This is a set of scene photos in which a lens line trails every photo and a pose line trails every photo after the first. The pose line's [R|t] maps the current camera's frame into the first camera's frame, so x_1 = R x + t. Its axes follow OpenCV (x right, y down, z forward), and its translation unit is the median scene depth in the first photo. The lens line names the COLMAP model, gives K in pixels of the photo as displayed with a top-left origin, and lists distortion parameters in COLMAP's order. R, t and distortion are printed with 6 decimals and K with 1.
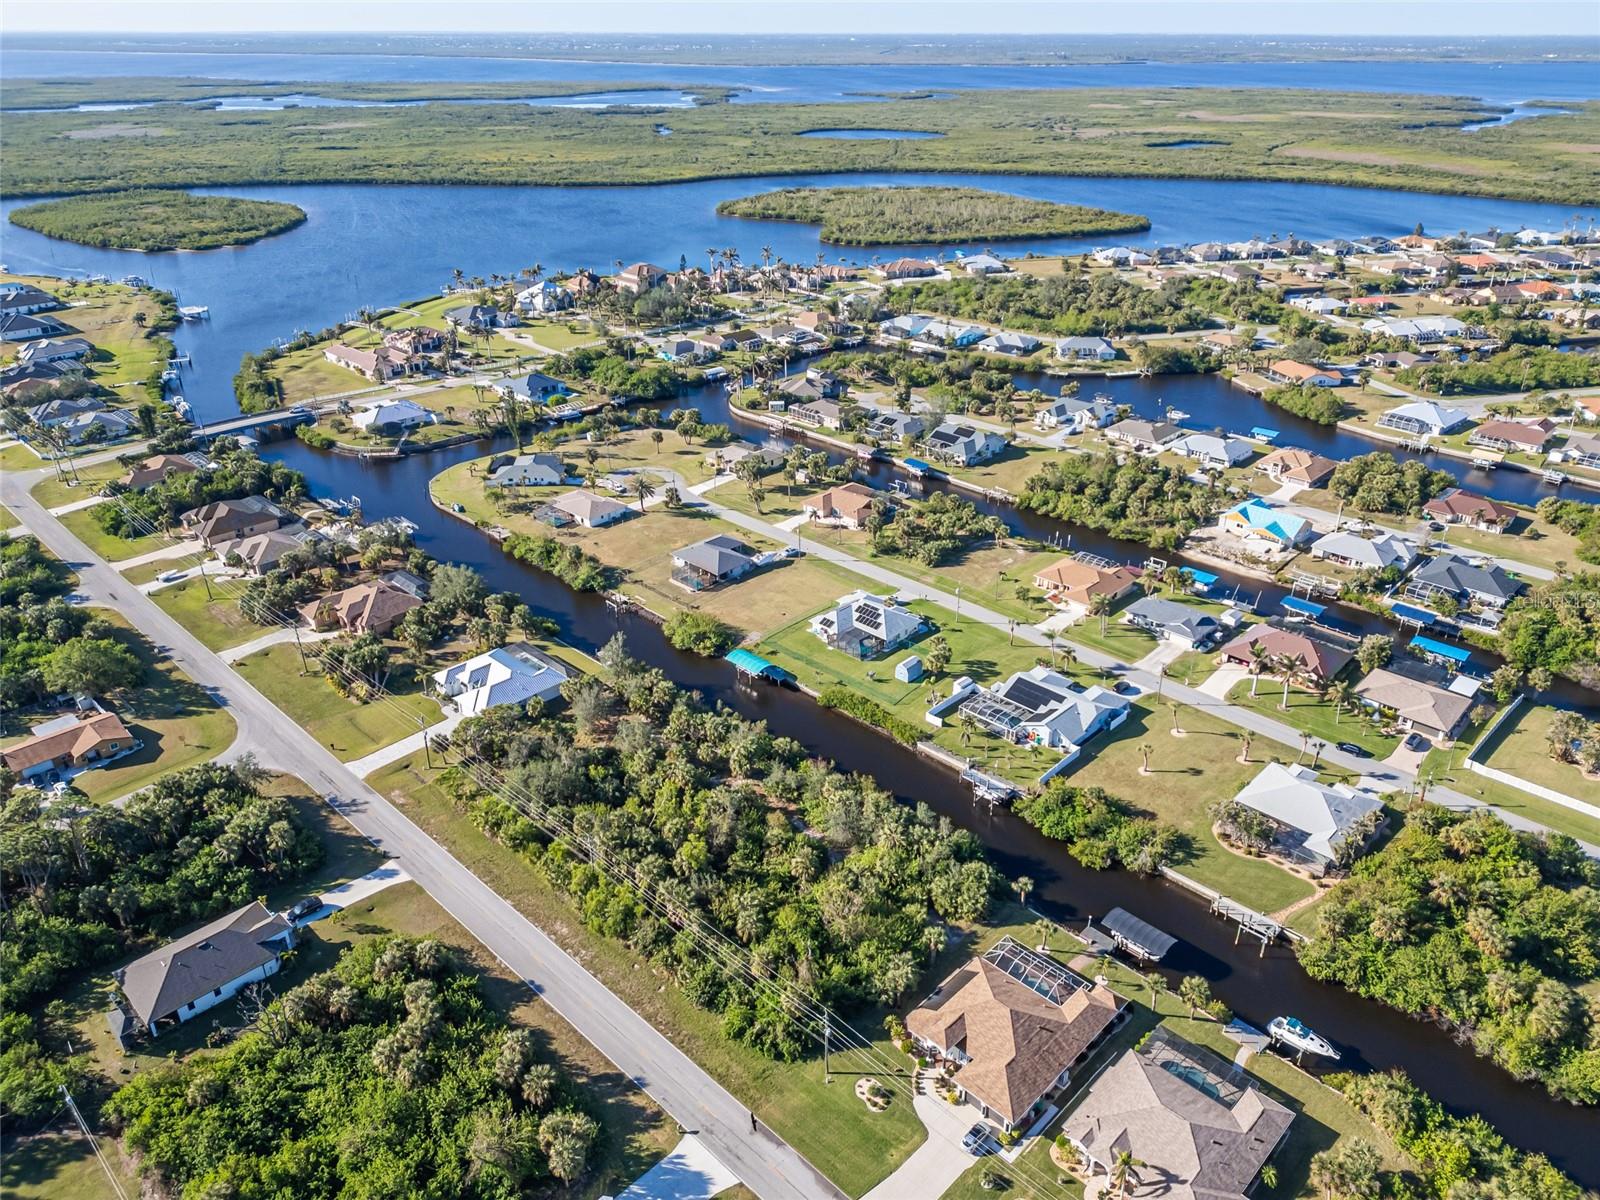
lens RADIAL K [[1129.7, 0, 798.7], [0, 1129.7, 602.7], [0, 0, 1]] dist [0.070917, -0.091944]
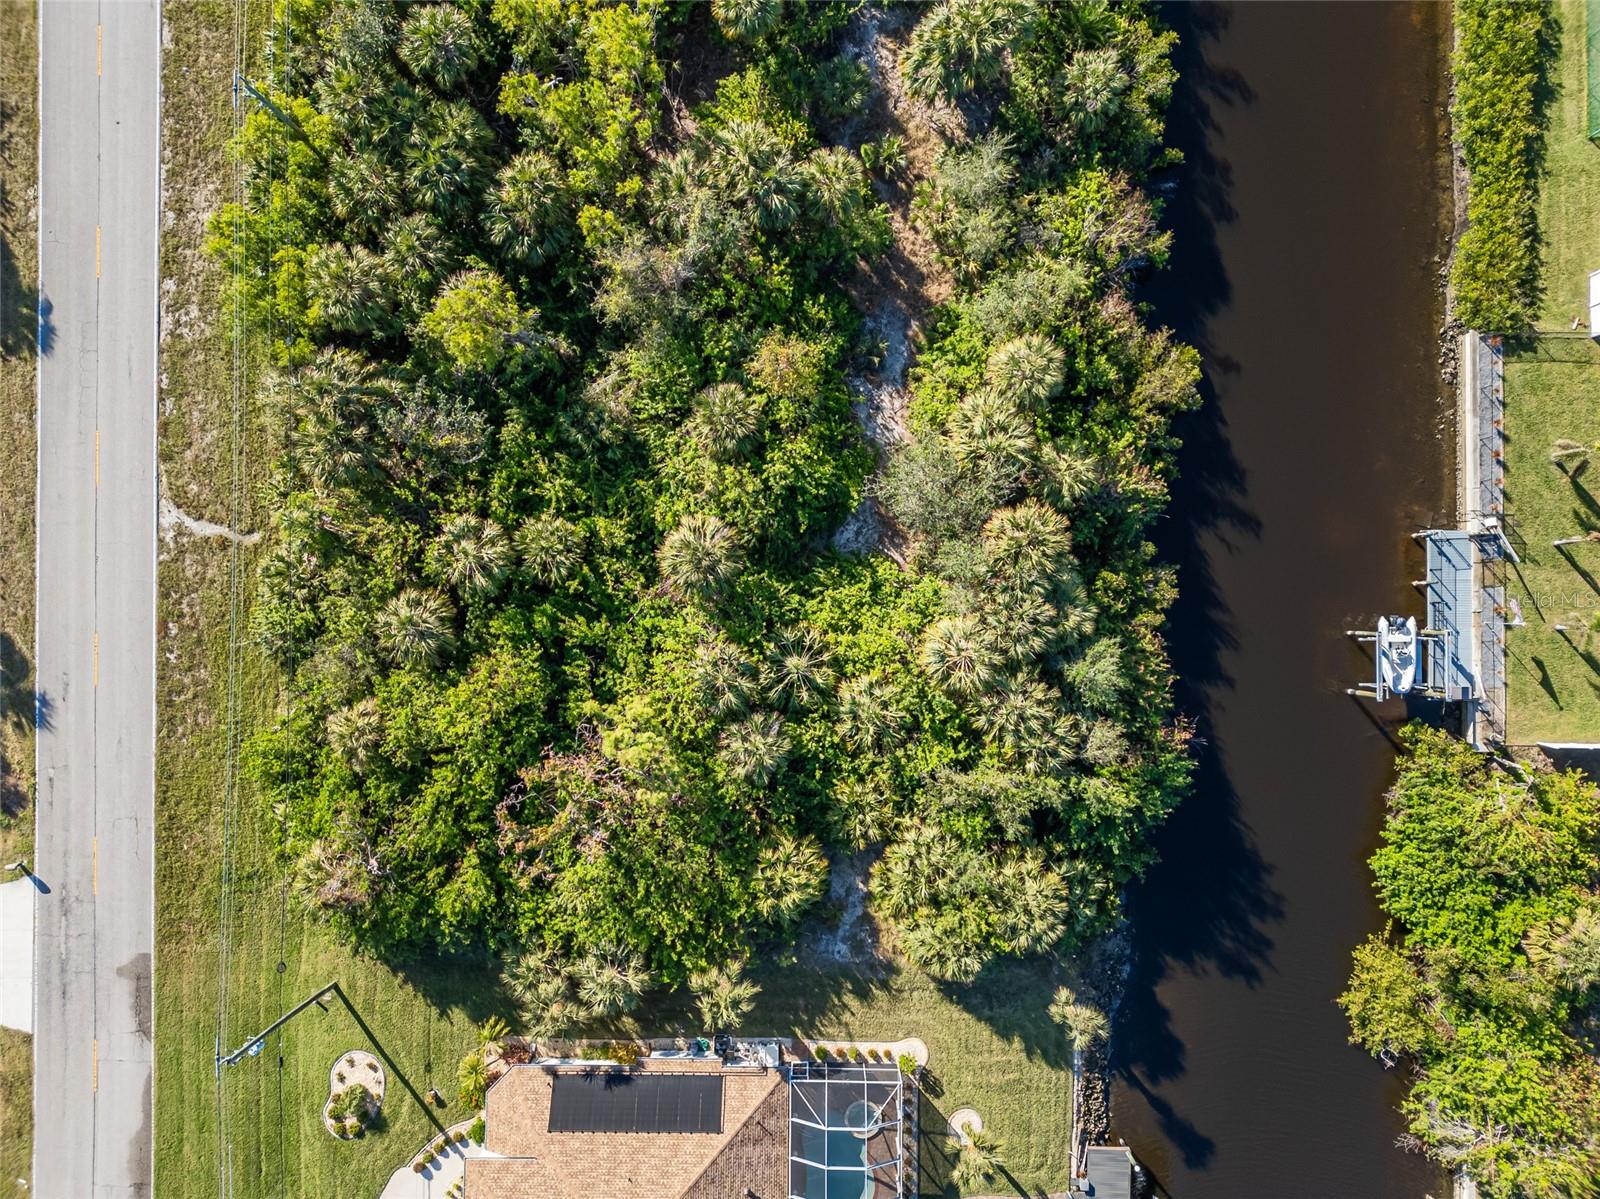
lens RADIAL K [[1129.7, 0, 798.7], [0, 1129.7, 602.2], [0, 0, 1]] dist [0.070917, -0.091944]
pose [[0.693440, 0.720266, -0.018916, 0.029069], [-0.309130, 0.321126, 0.895163, -0.061502], [0.650830, -0.614894, 0.445337, 0.553223]]
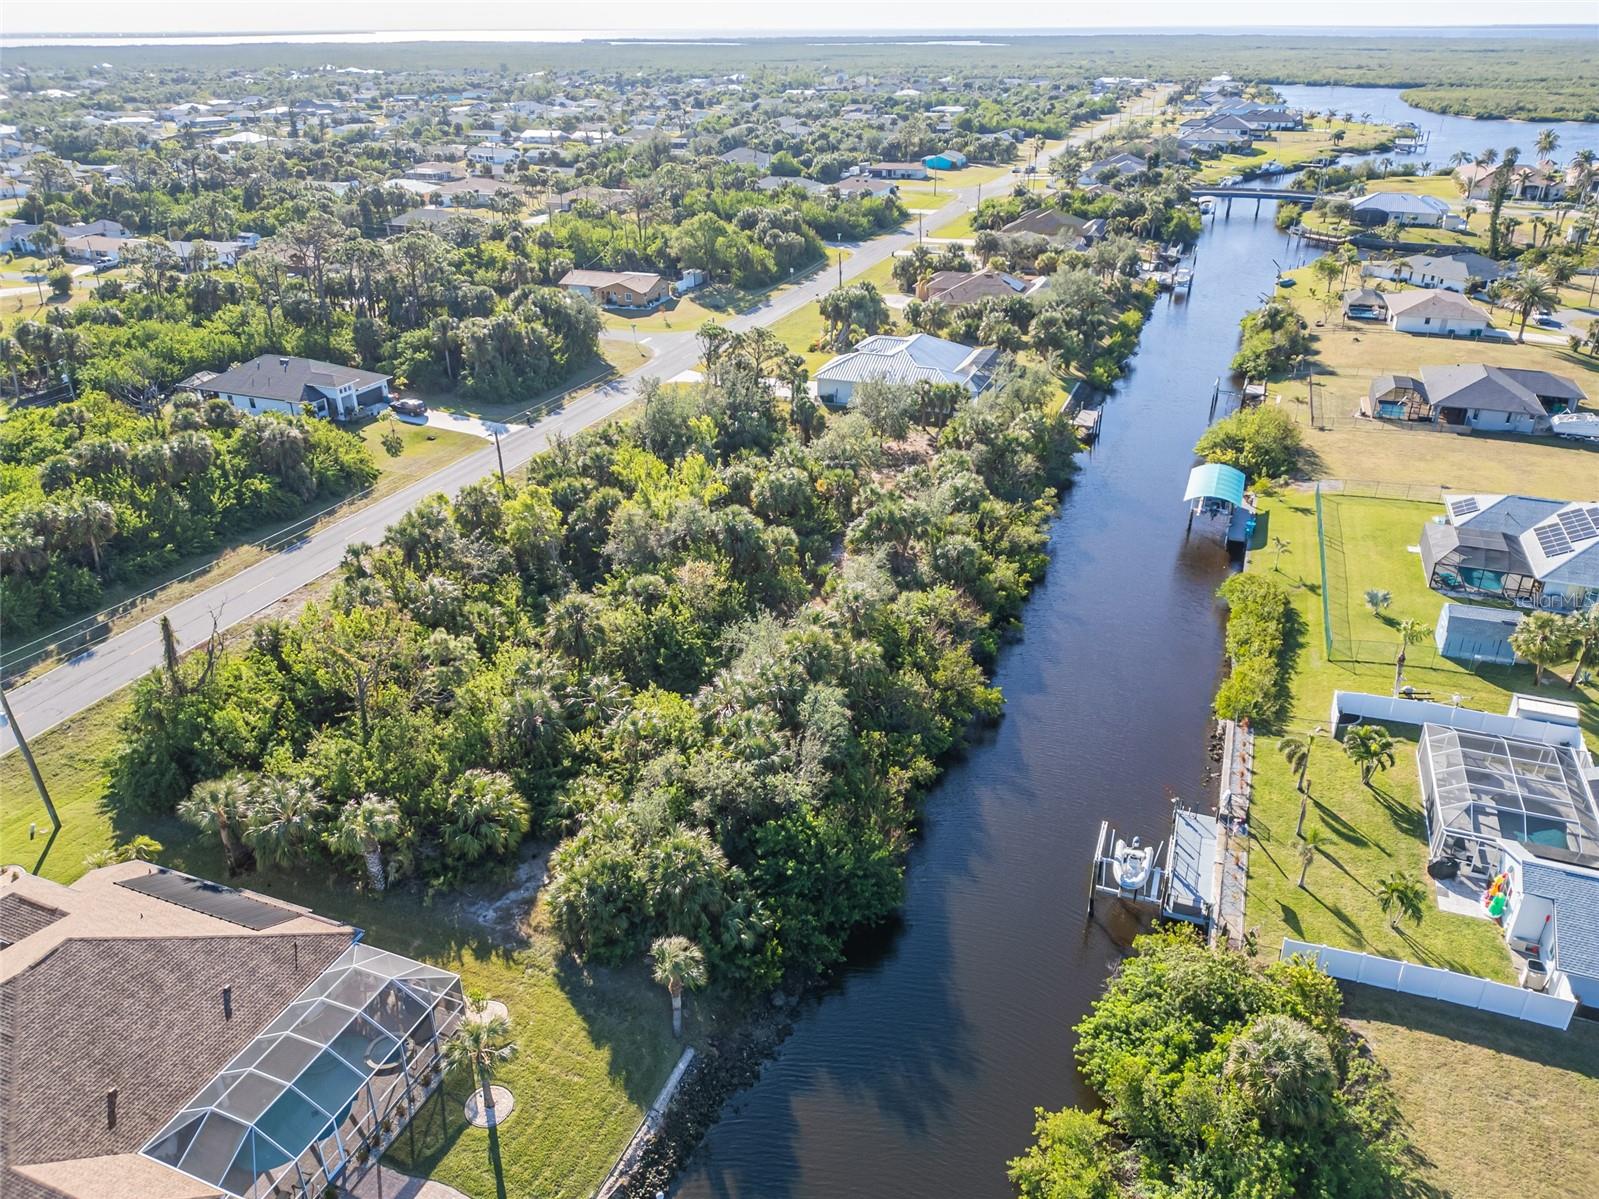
lens RADIAL K [[1134.2, 0, 799.5], [0, 1134.2, 599.5], [0, 0, 1]] dist [0.068457, -0.094477]
pose [[0.385931, 0.410489, -0.826170, 0.279116], [-0.411527, 0.878112, 0.244059, 0.043077], [0.825653, 0.245801, 0.507817, 0.540574]]
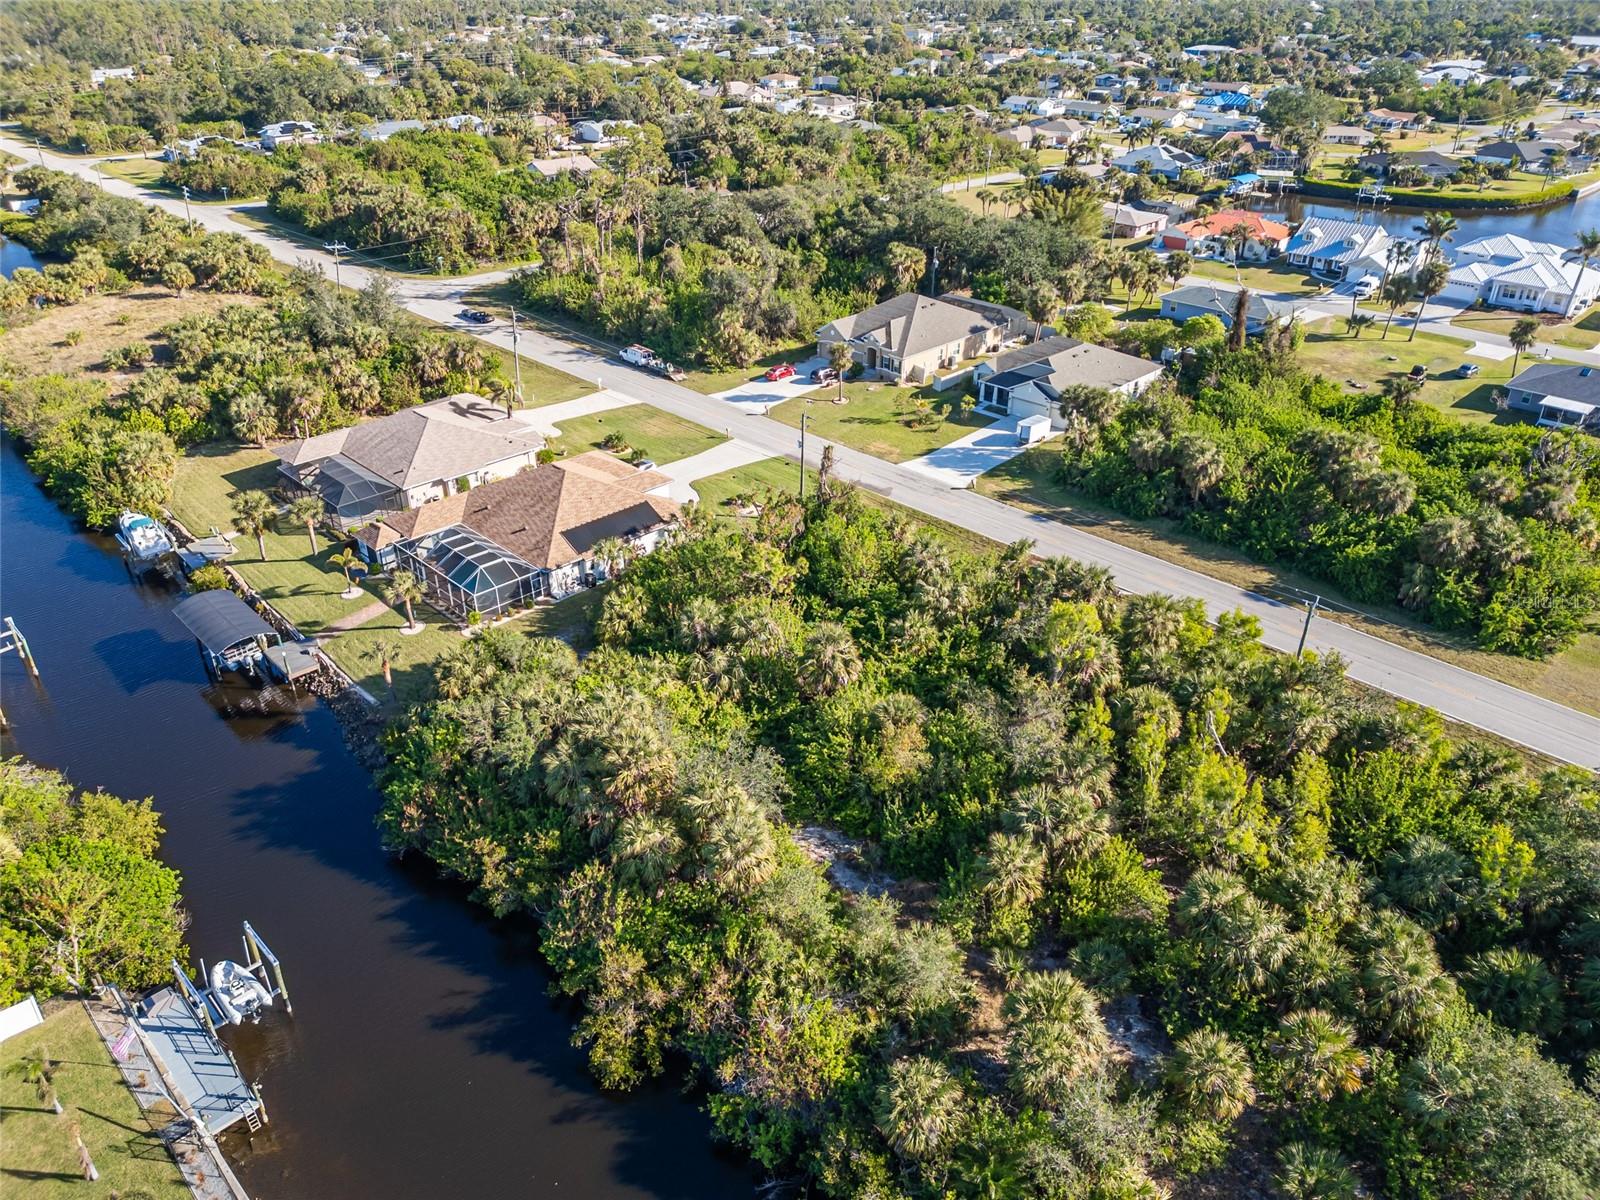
lens RADIAL K [[1134.9, 0, 800.0], [0, 1134.9, 600.0], [0, 0, 1]] dist [0.068457, -0.094477]
pose [[-0.999835, -0.008947, 0.015818, 0.006744], [0.008244, 0.552348, 0.833573, -0.110612], [-0.016195, 0.833566, -0.552183, 0.803662]]
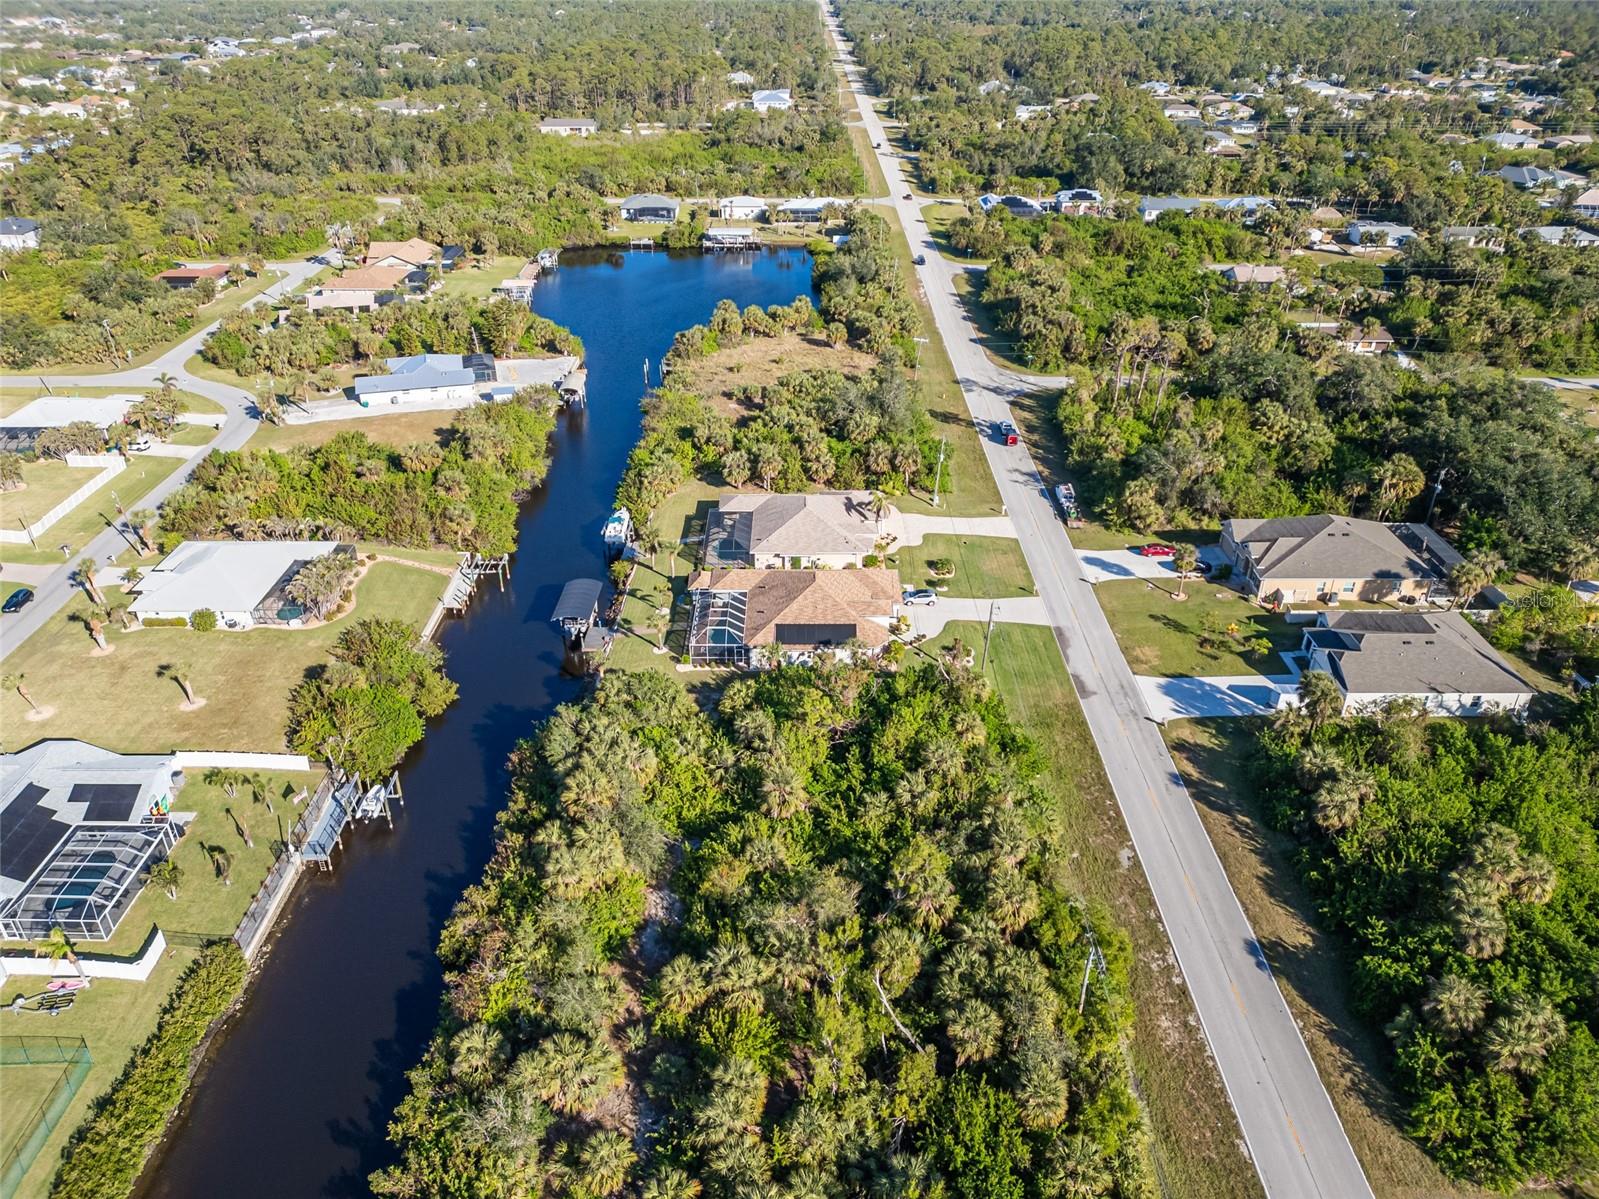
lens RADIAL K [[1129.0, 0, 798.2], [0, 1129.0, 602.2], [0, 0, 1]] dist [0.070917, -0.091944]
pose [[-0.694336, -0.358627, 0.623927, -0.221150], [0.325023, 0.617252, 0.716492, -0.170274], [-0.642073, 0.700276, -0.312018, 0.722078]]
